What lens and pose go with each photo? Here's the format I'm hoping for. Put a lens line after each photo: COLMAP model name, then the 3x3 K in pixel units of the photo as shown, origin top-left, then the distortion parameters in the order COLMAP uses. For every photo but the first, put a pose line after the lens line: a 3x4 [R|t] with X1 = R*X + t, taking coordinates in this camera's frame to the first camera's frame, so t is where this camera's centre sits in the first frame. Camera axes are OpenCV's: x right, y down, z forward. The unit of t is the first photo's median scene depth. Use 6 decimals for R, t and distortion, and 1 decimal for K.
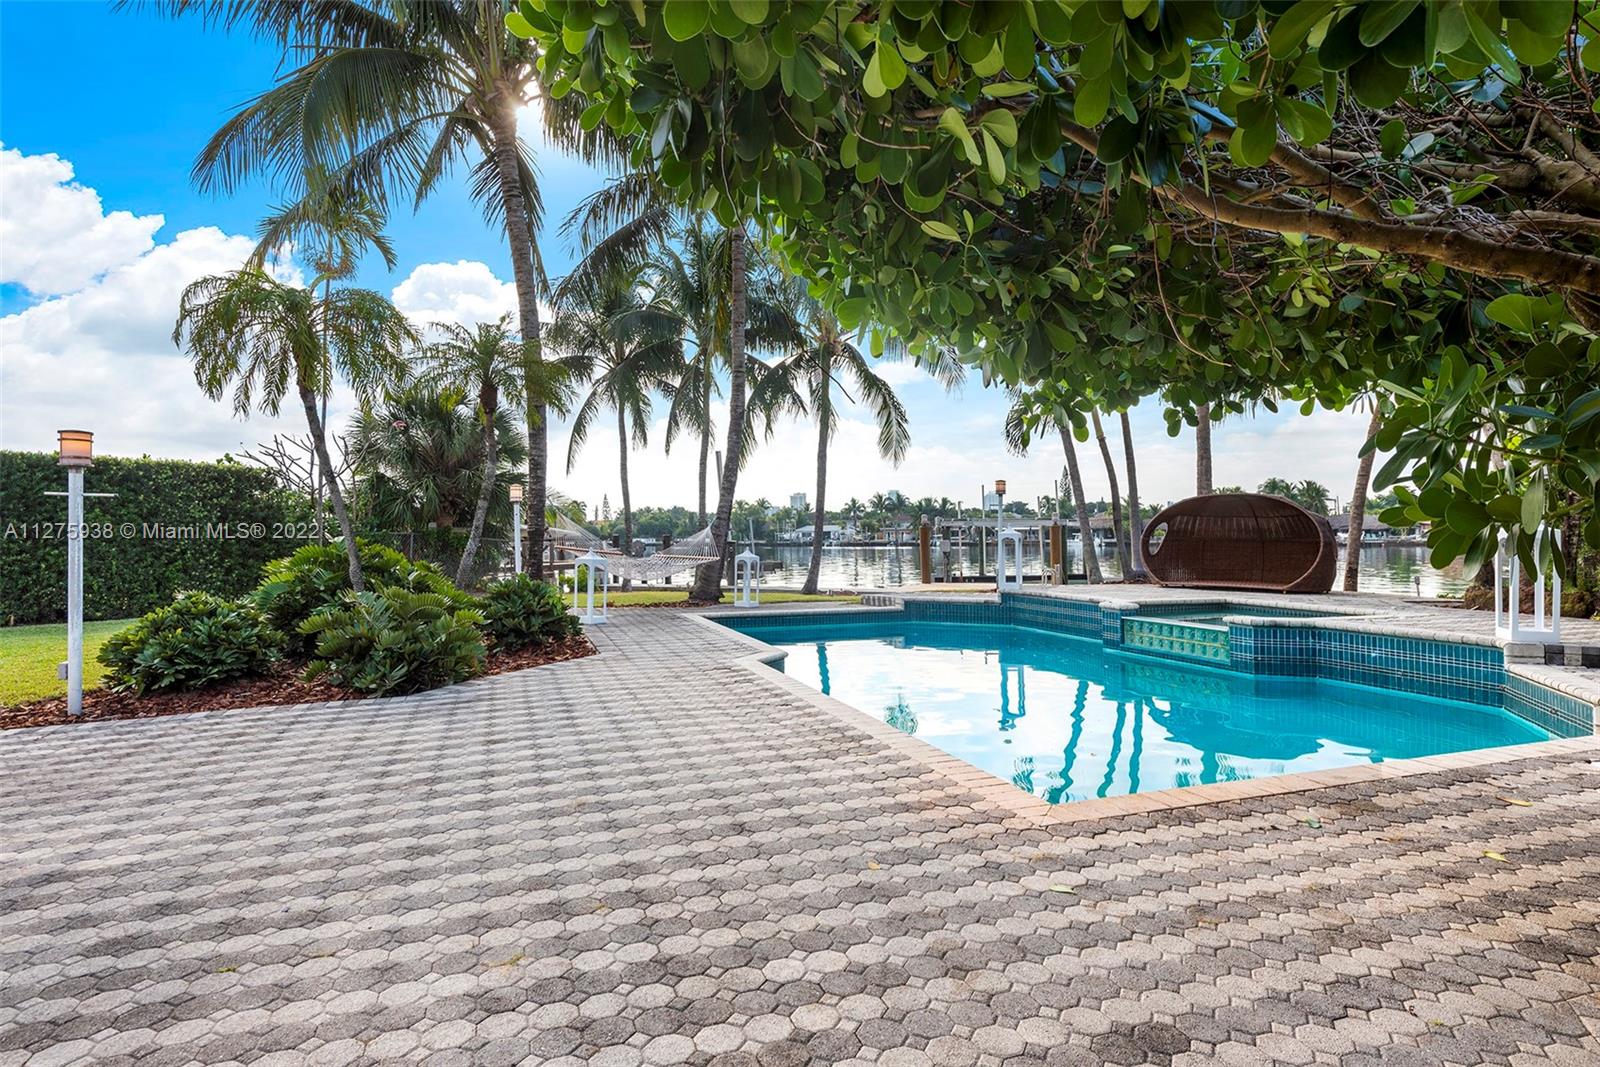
lens RADIAL K [[879.7, 0, 804.5], [0, 879.7, 537.1], [0, 0, 1]] dist [0.018517, 0.000158]
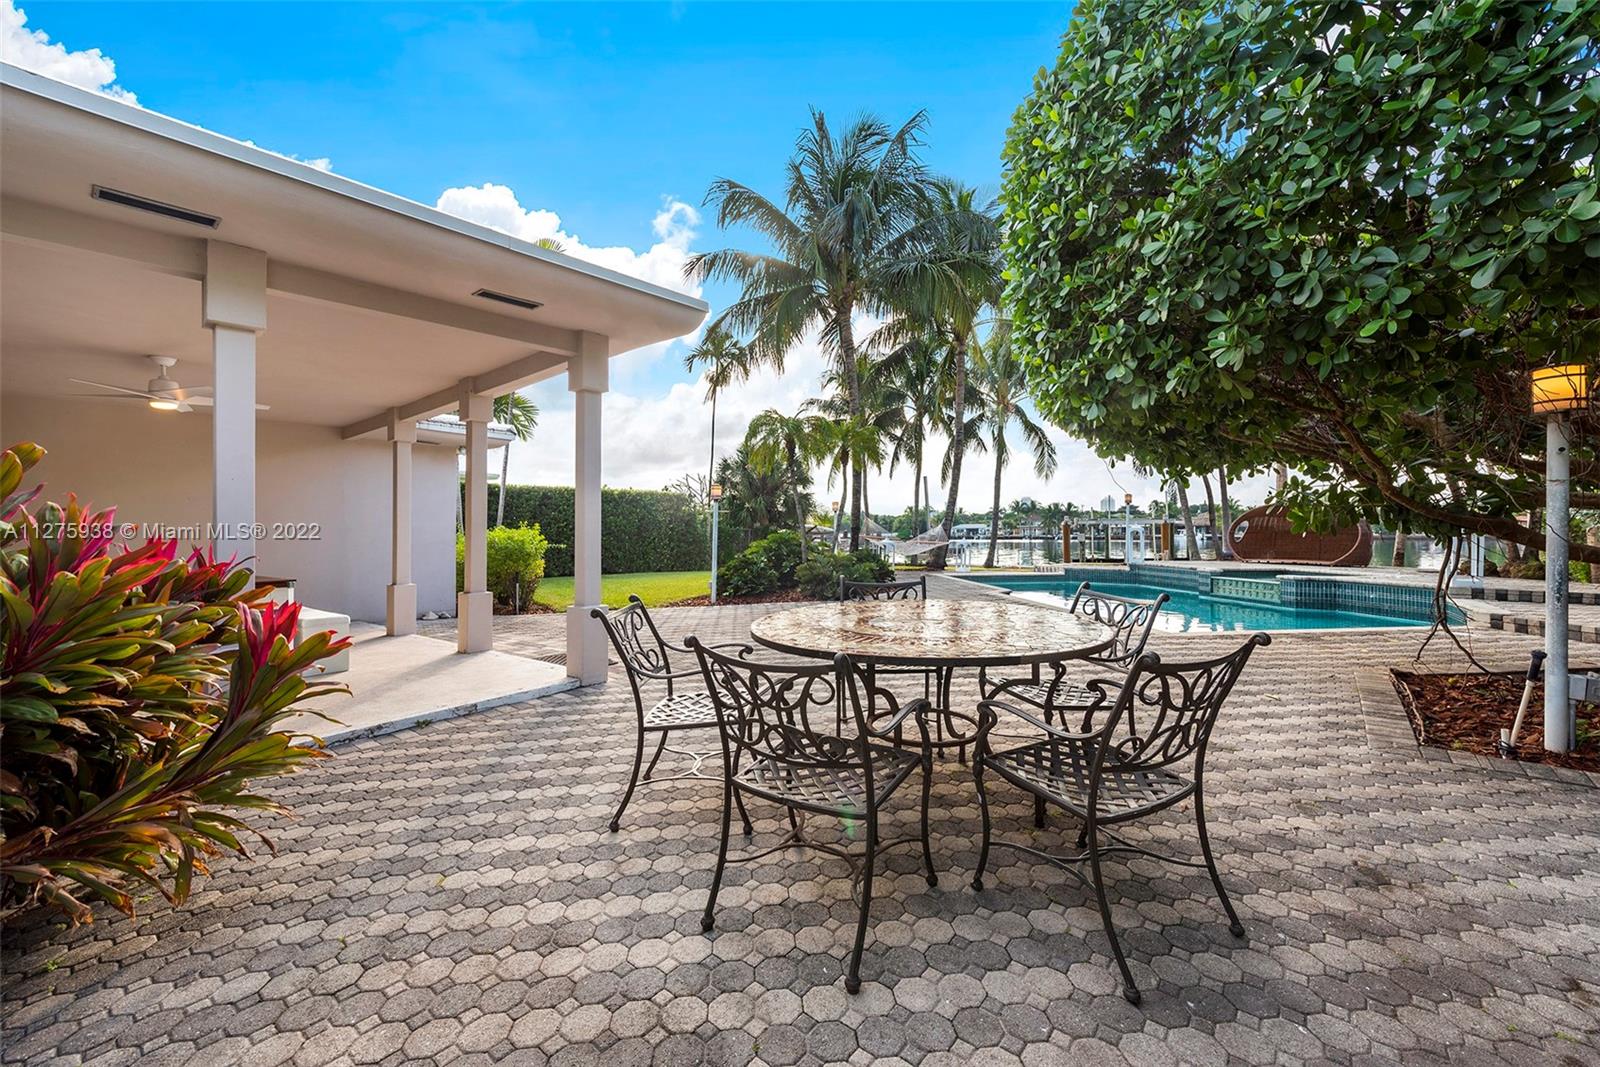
lens RADIAL K [[629.6, 0, 797.1], [0, 629.6, 550.8], [0, 0, 1]] dist [0.004410, 0.000106]
pose [[0.969532, 0.007484, -0.244849, -0.053127], [-0.000393, 0.999579, 0.028995, 0.002622], [0.244963, -0.028015, 0.969128, -0.169184]]
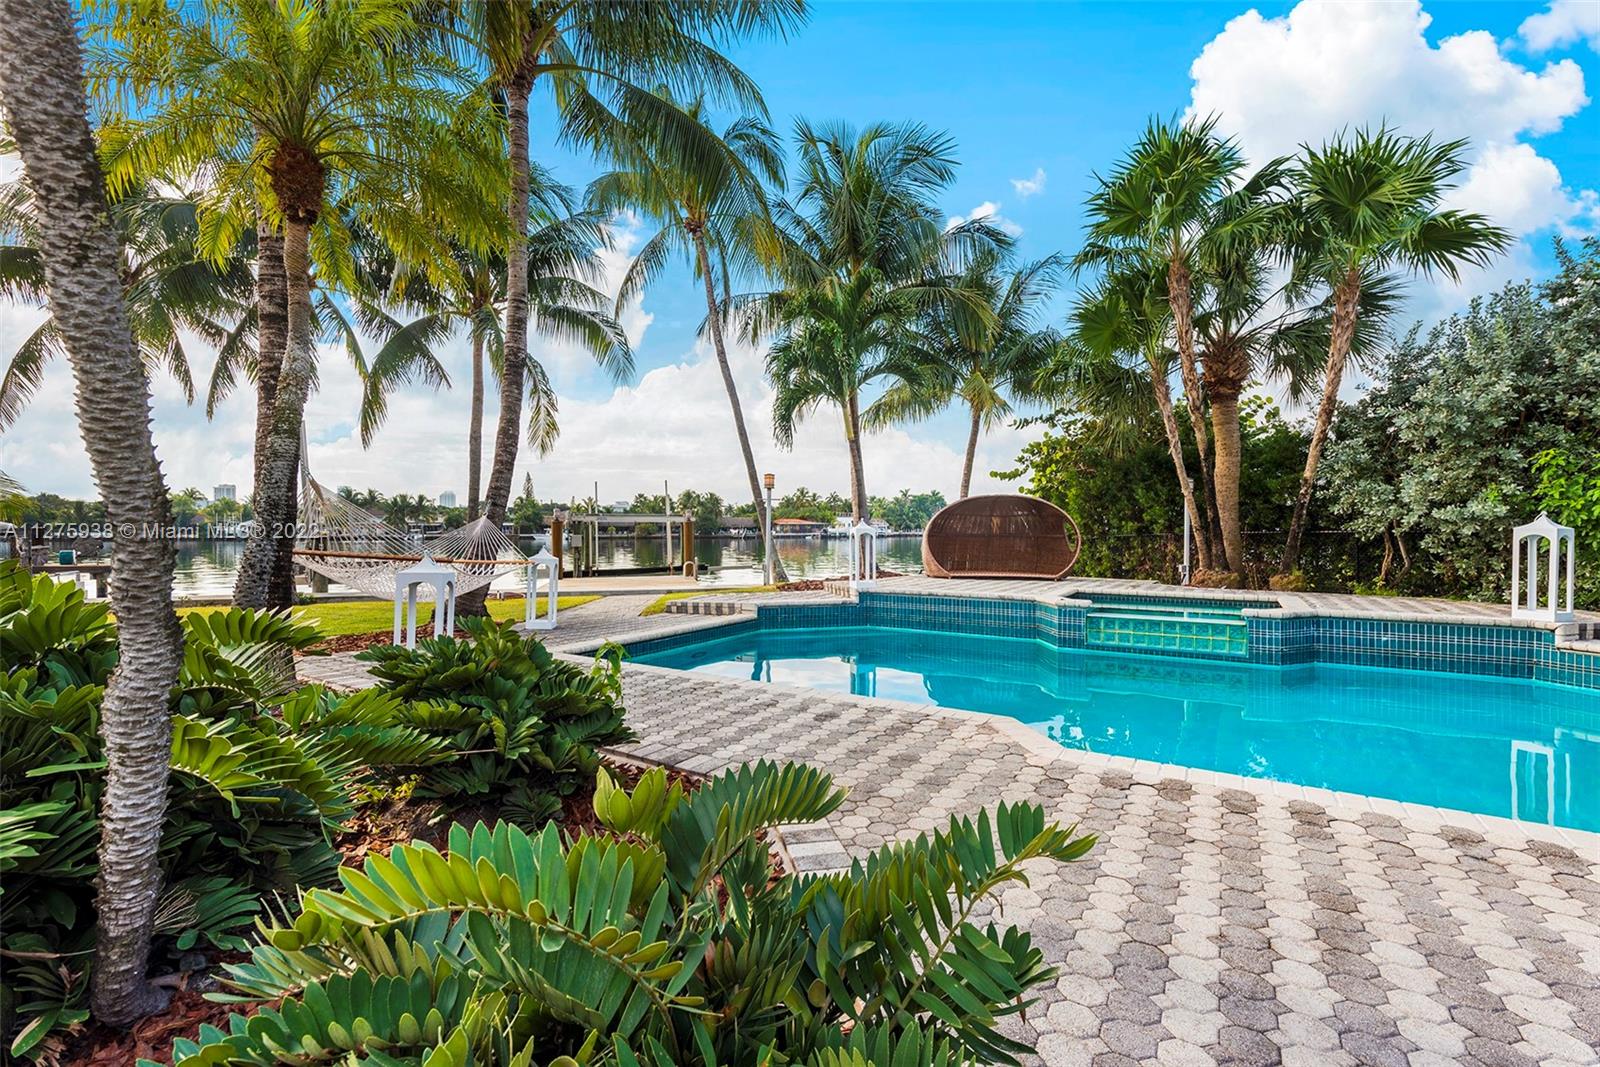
lens RADIAL K [[694.7, 0, 810.6], [0, 694.7, 535.2], [0, 0, 1]] dist [0.002274, 0.000361]
pose [[0.772497, 0.000151, 0.635018, -0.169063], [-0.003426, 0.999986, 0.003930, 0.000194], [-0.635009, -0.005212, 0.772487, 0.276404]]
